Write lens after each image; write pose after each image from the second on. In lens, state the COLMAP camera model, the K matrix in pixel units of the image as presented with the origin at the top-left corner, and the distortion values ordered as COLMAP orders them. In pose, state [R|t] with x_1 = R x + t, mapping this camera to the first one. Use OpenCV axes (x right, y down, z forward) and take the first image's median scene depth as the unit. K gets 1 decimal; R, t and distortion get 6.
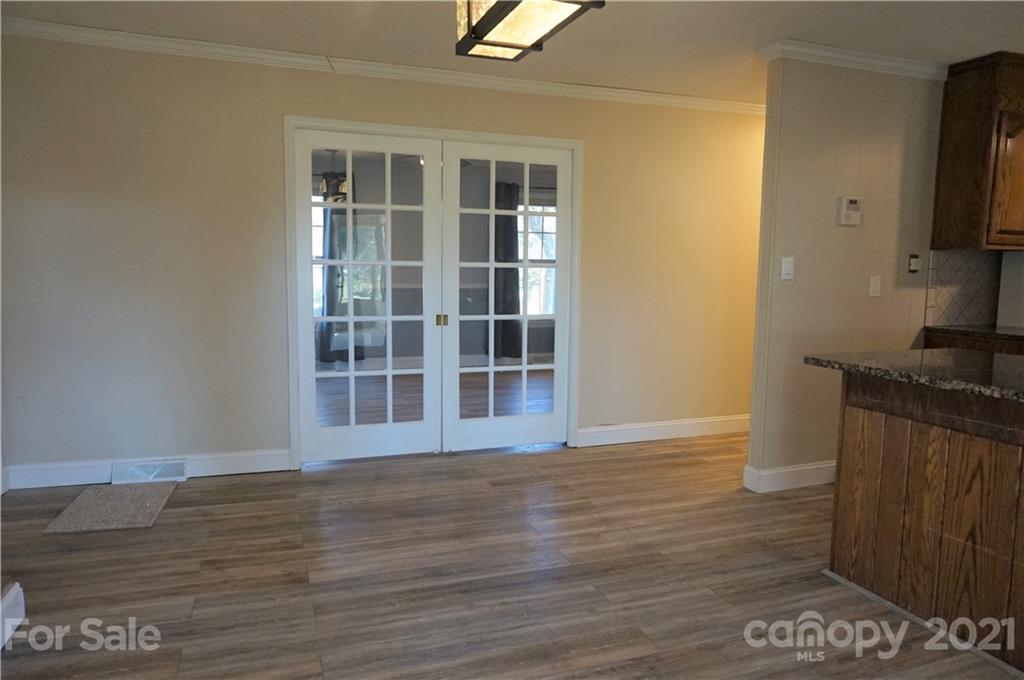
lens RADIAL K [[691.3, 0, 512.0], [0, 691.3, 340.0], [0, 0, 1]] dist [-0.043596, 0.033869]
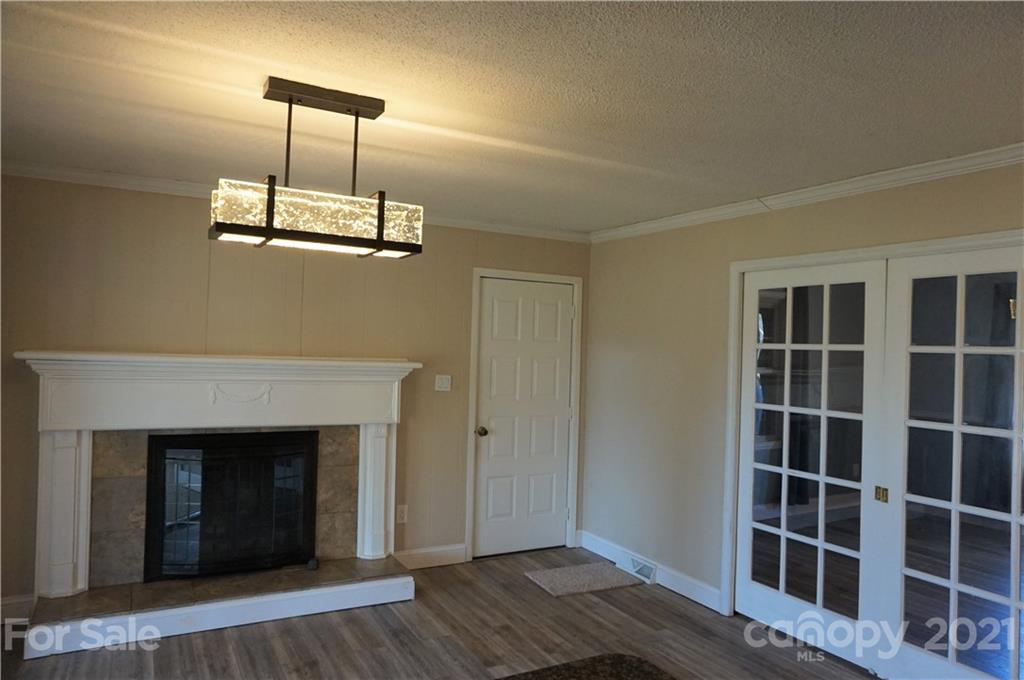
lens RADIAL K [[691.3, 0, 512.0], [0, 691.3, 340.0], [0, 0, 1]] dist [-0.043596, 0.033869]
pose [[0.157281, -0.020164, -0.987348, 0.919510], [-0.131379, 0.990478, -0.041156, -0.179873], [0.978776, 0.136190, 0.153134, 0.762953]]
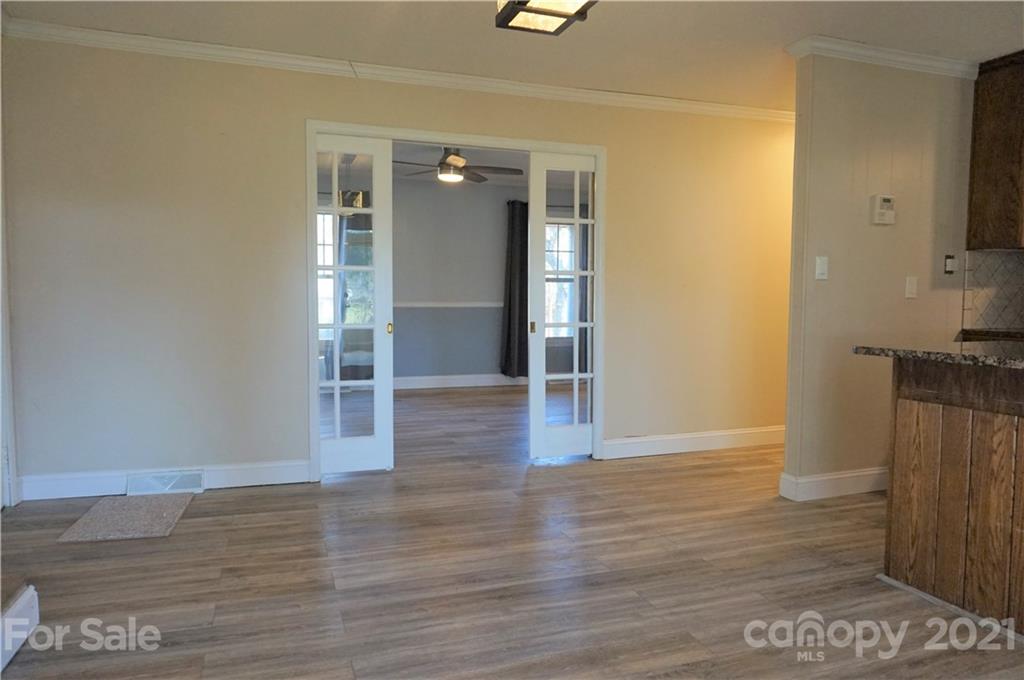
lens RADIAL K [[691.3, 0, 512.0], [0, 691.3, 340.0], [0, 0, 1]] dist [-0.043596, 0.033869]
pose [[0.999919, -0.006585, -0.010932, -0.037585], [0.006094, 0.998996, -0.044377, 0.051139], [0.011213, 0.044307, 0.998955, 0.037547]]
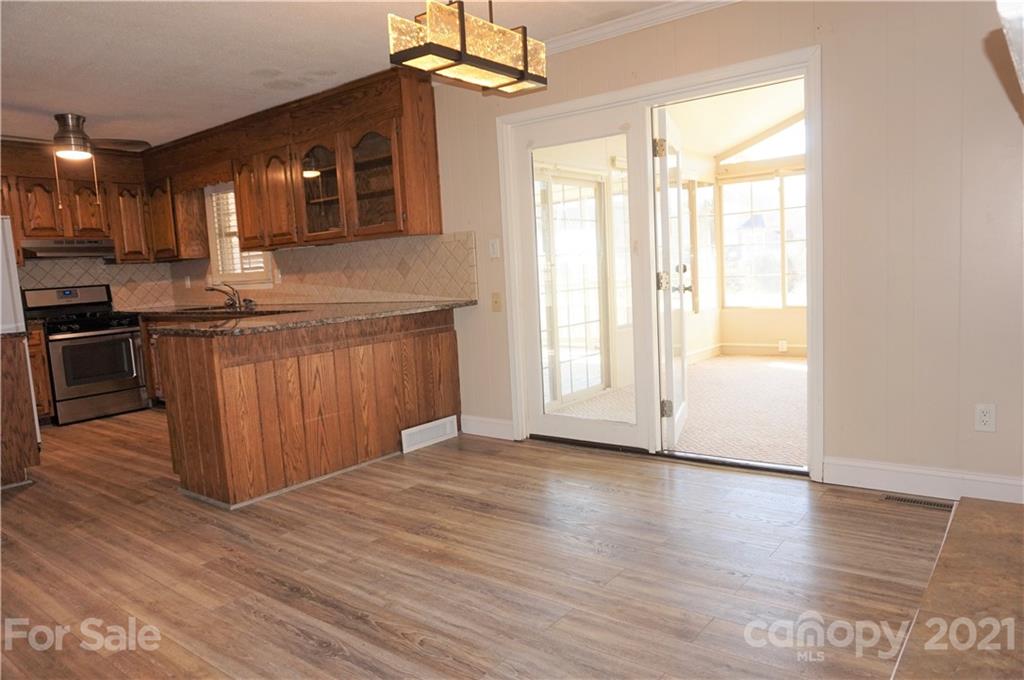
lens RADIAL K [[691.3, 0, 512.0], [0, 691.3, 340.0], [0, 0, 1]] dist [-0.043596, 0.033869]
pose [[-0.517926, -0.069754, 0.852577, -0.826884], [0.141274, 0.976009, 0.165674, -0.087016], [-0.843679, 0.206254, -0.495646, 1.122376]]
